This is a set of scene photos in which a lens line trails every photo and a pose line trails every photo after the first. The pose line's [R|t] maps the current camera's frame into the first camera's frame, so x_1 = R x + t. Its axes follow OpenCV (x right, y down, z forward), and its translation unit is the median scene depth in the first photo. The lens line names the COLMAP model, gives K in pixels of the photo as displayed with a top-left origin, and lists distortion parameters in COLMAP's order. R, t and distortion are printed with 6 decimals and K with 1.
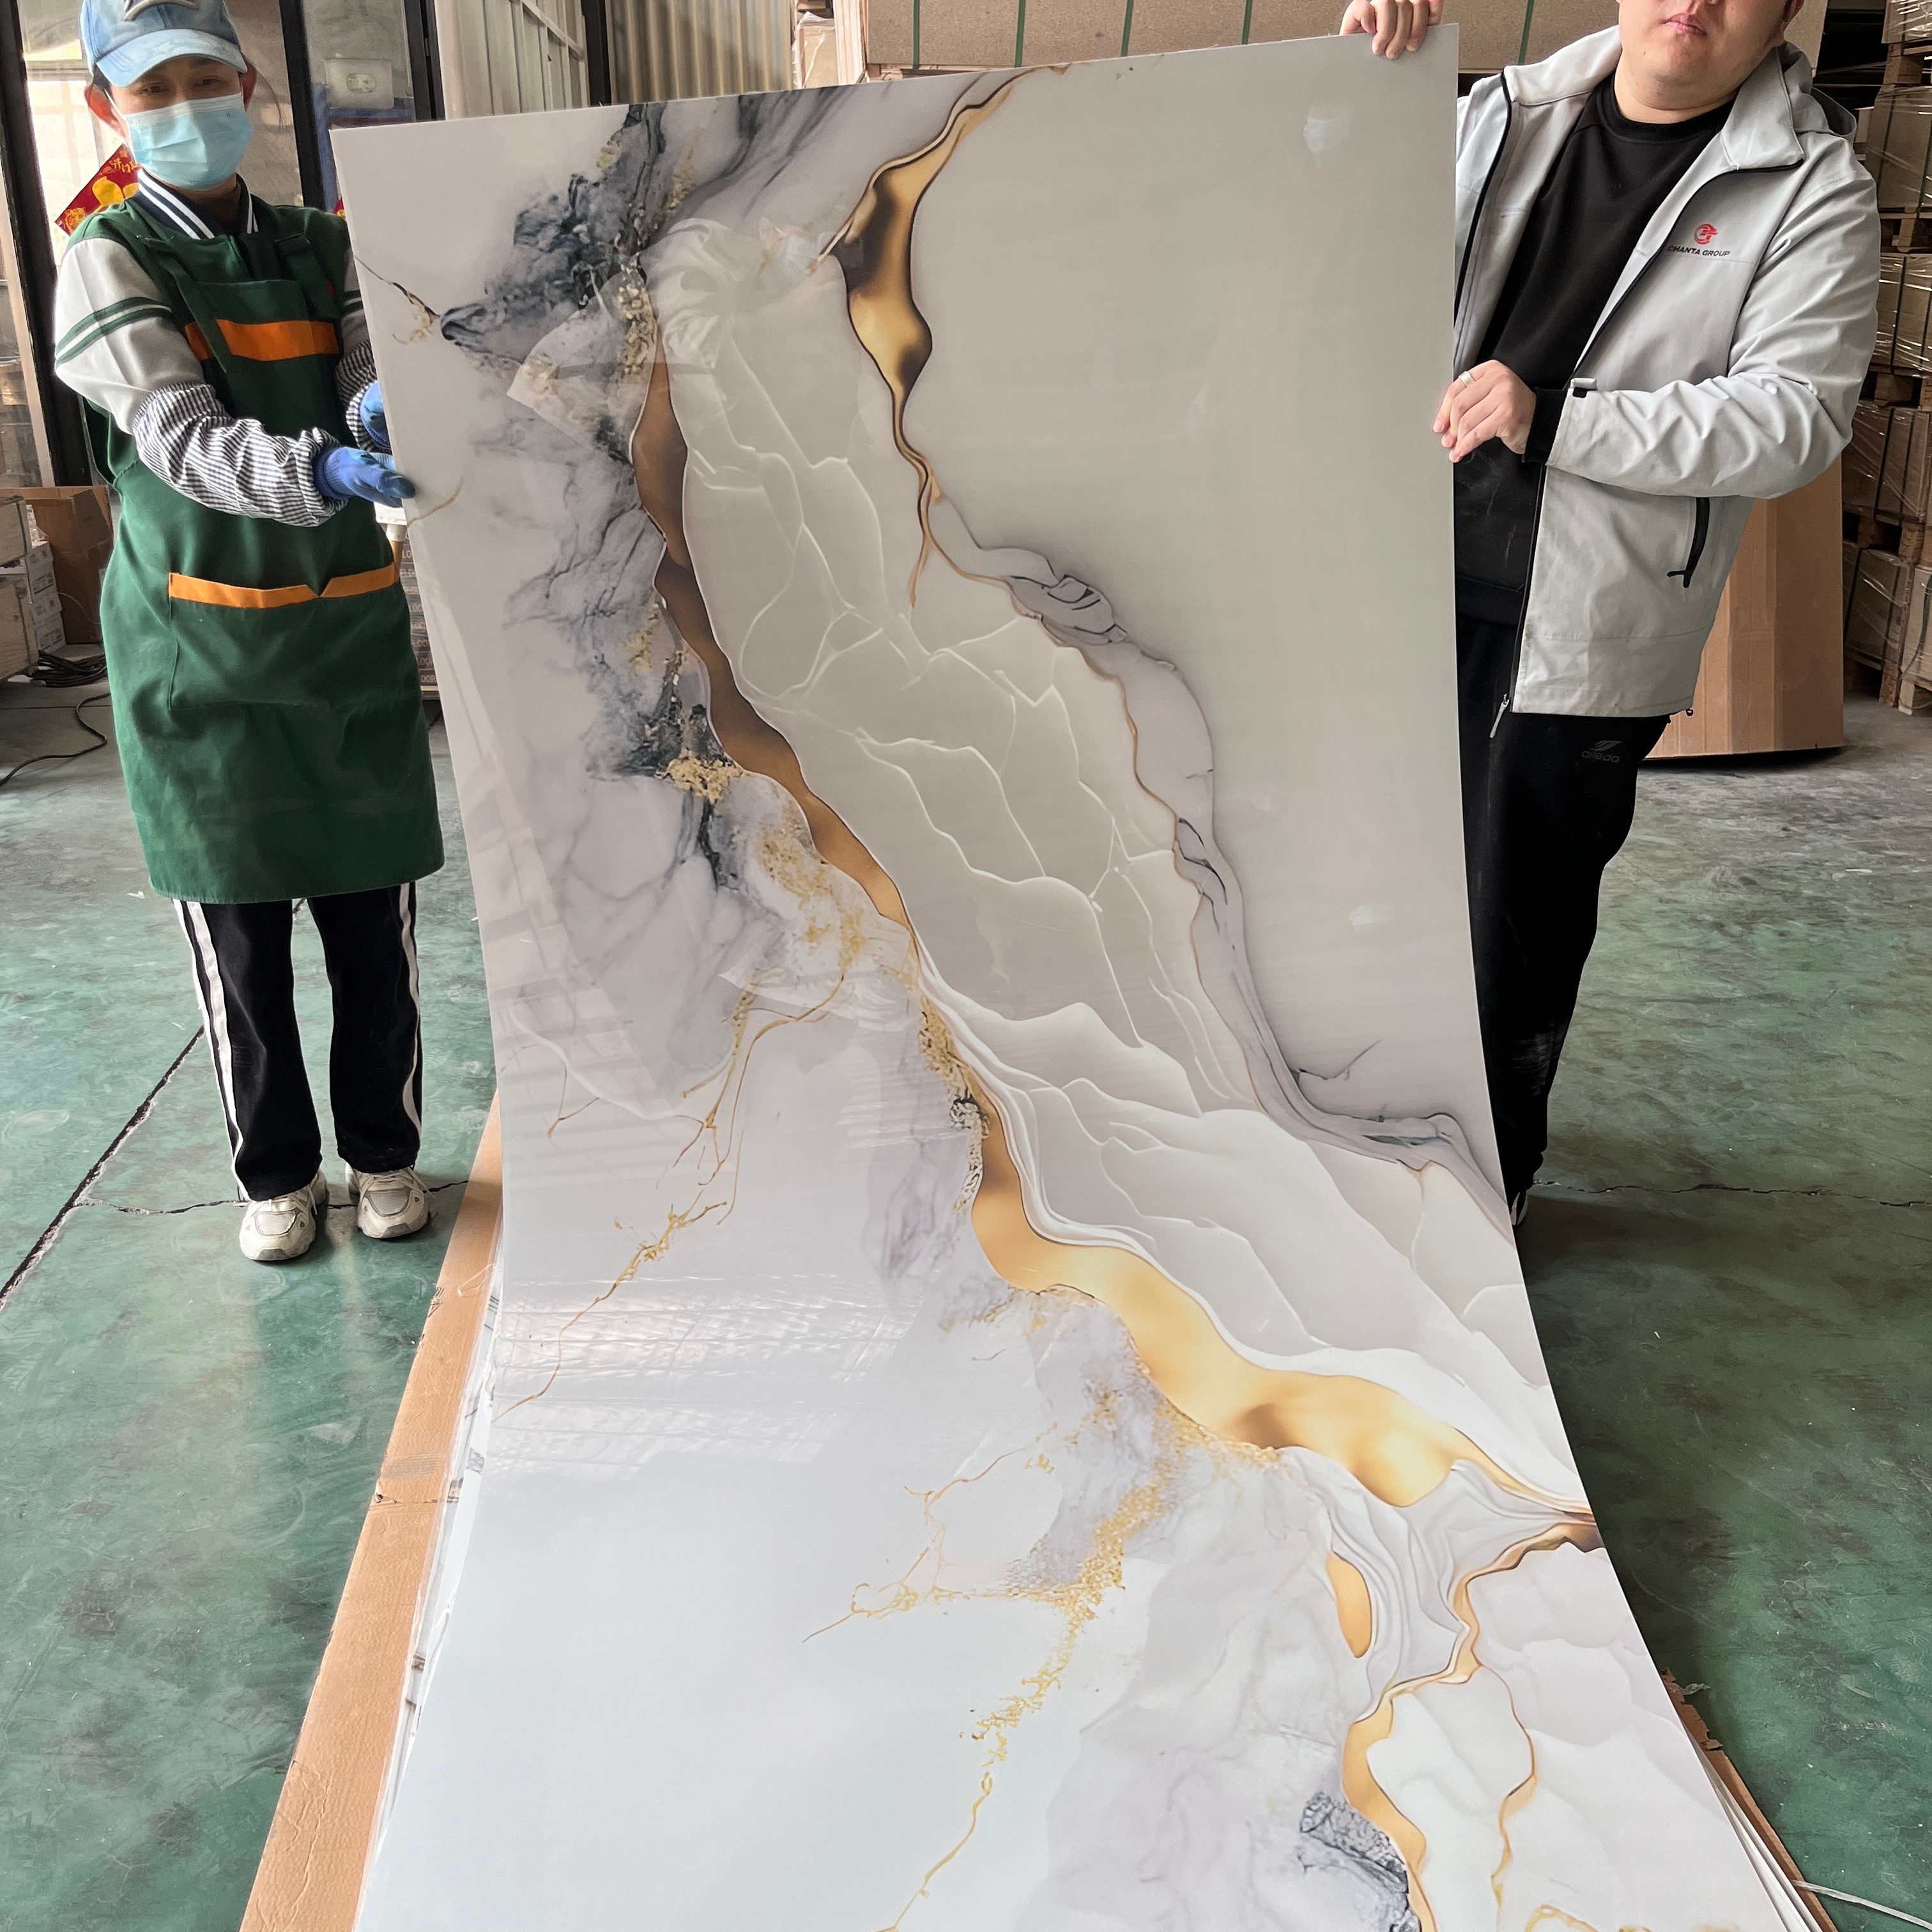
lens RADIAL K [[1902.2, 0, 1012.8], [0, 1902.2, 1066.7], [0, 0, 1]] dist [0.019122, -0.004028]
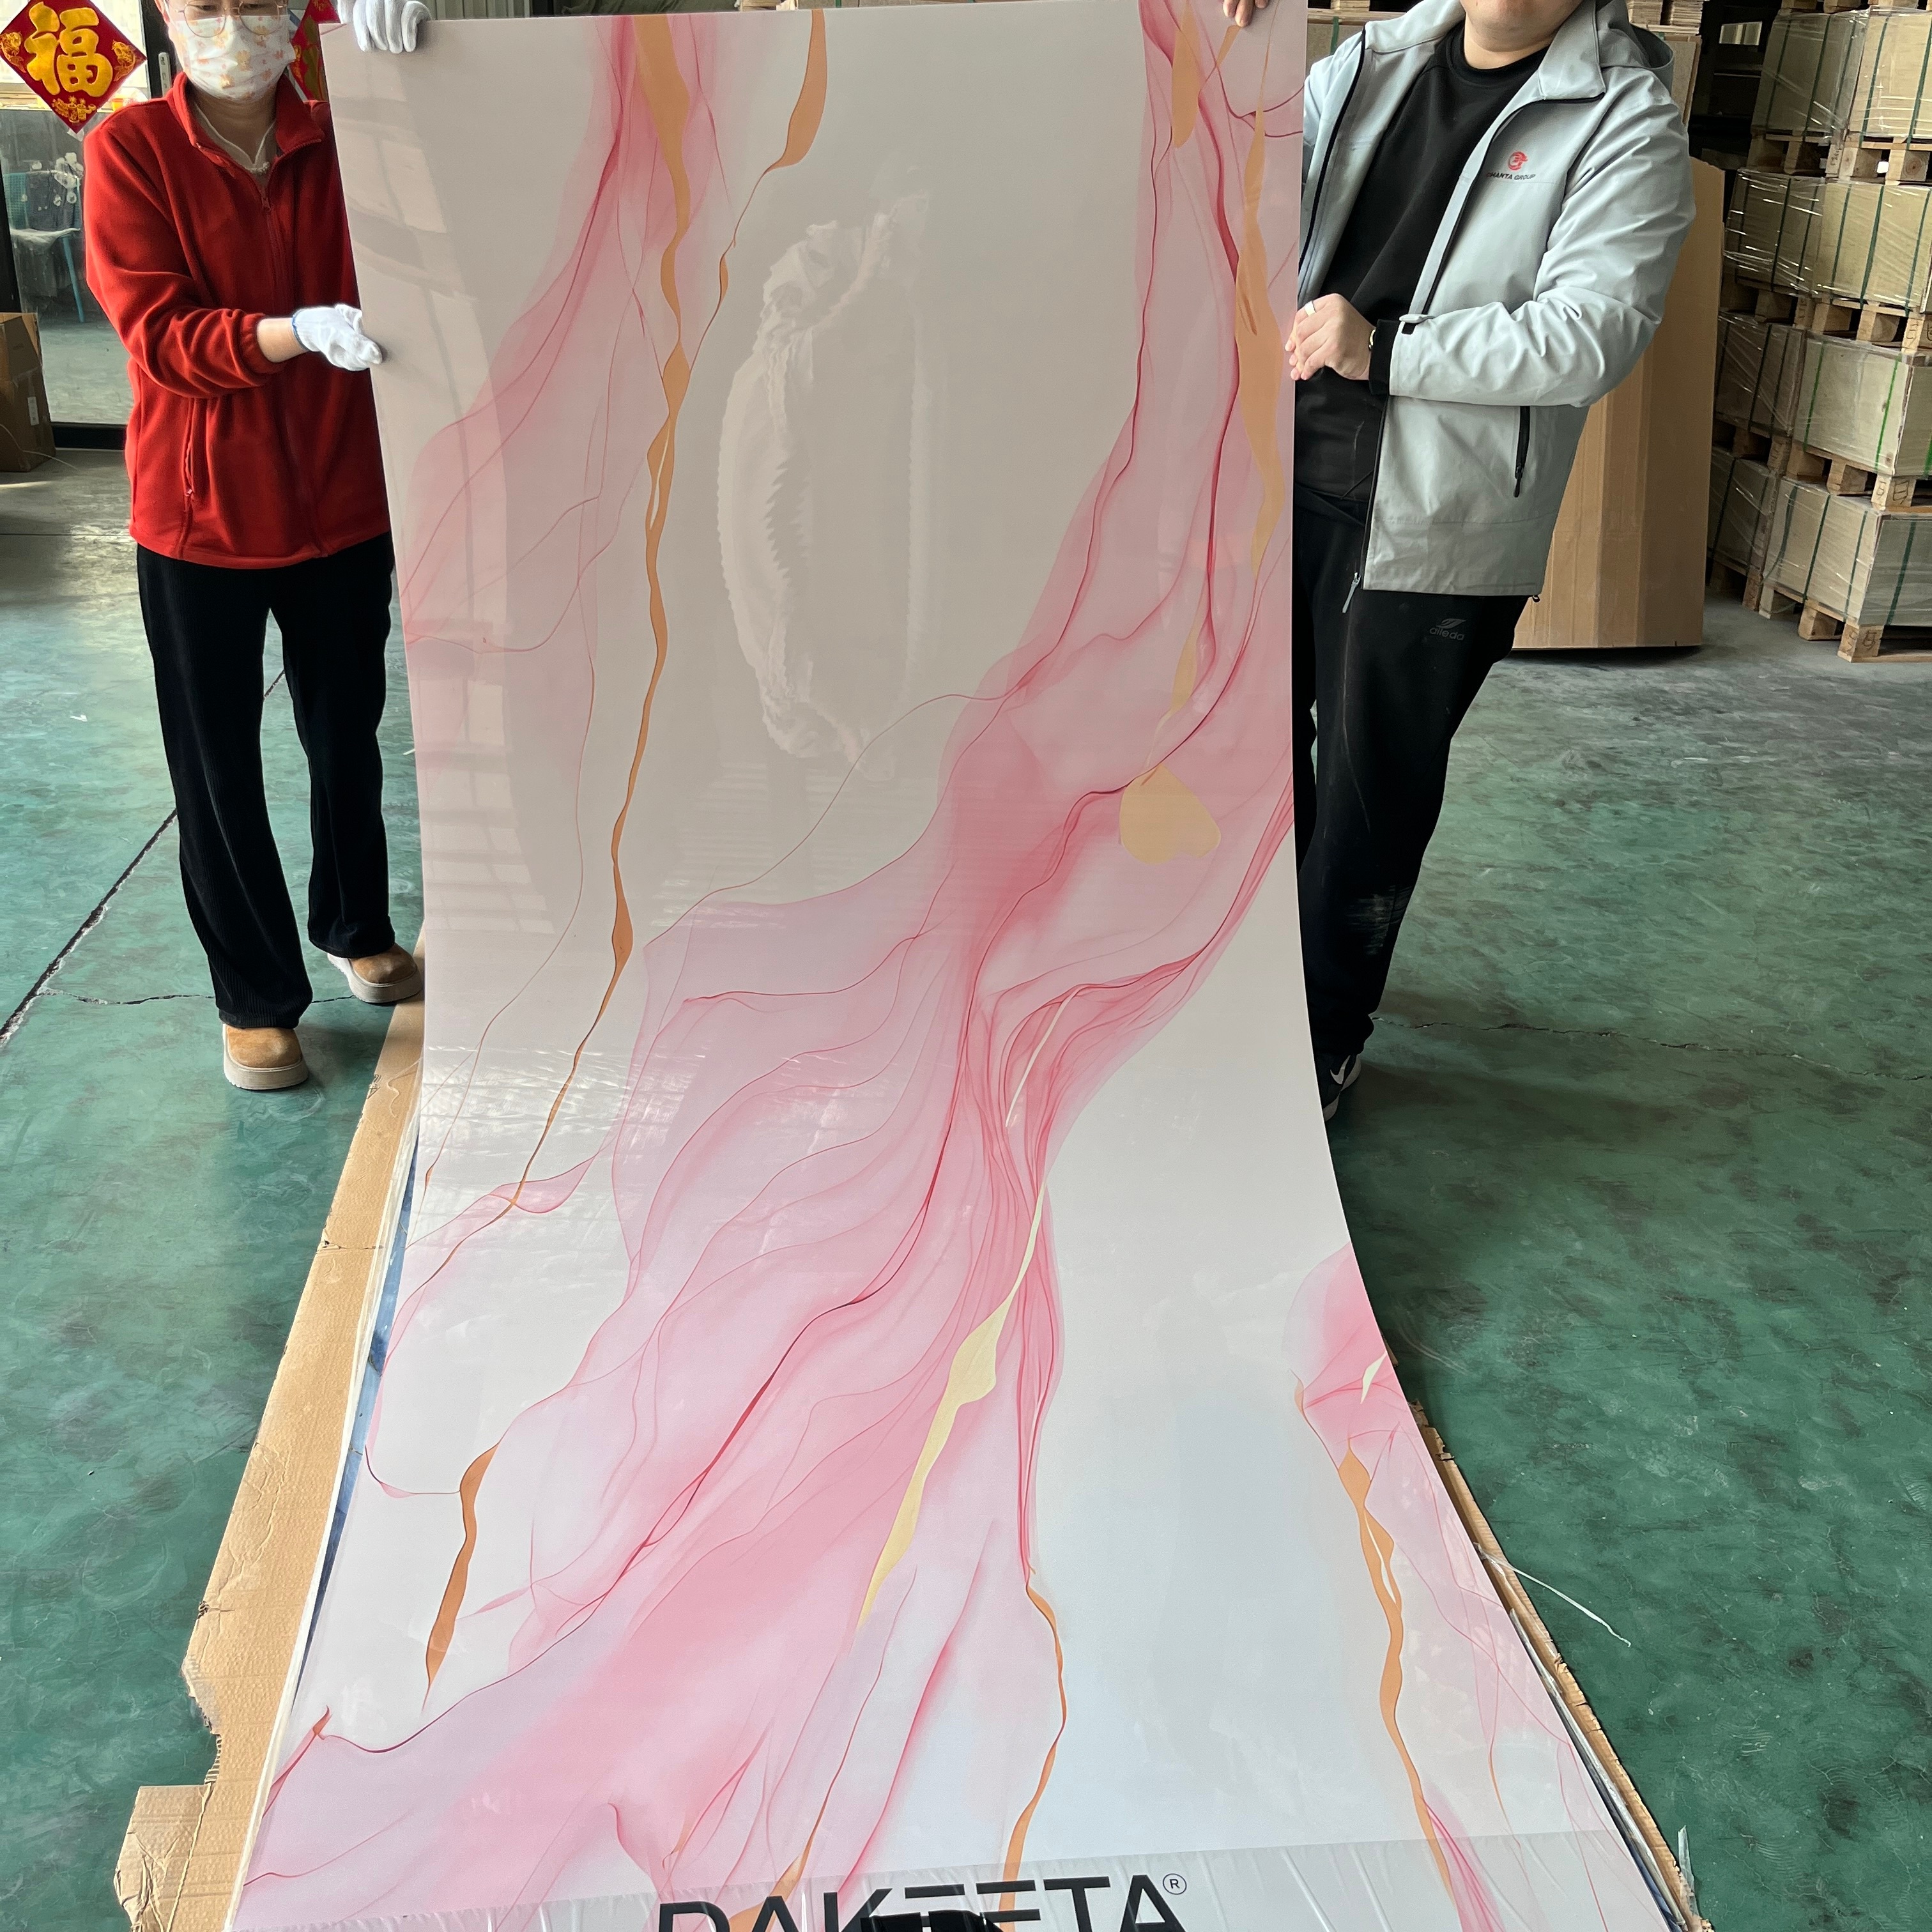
lens RADIAL K [[1911.6, 0, 1034.2], [0, 1911.6, 1031.9], [0, 0, 1]] dist [0.013030, 0.020176]
pose [[0.998211, 0.029867, 0.051801, 0.019800], [-0.032173, 0.998502, 0.044256, 0.023163], [-0.050402, -0.045844, 0.997676, -0.110241]]
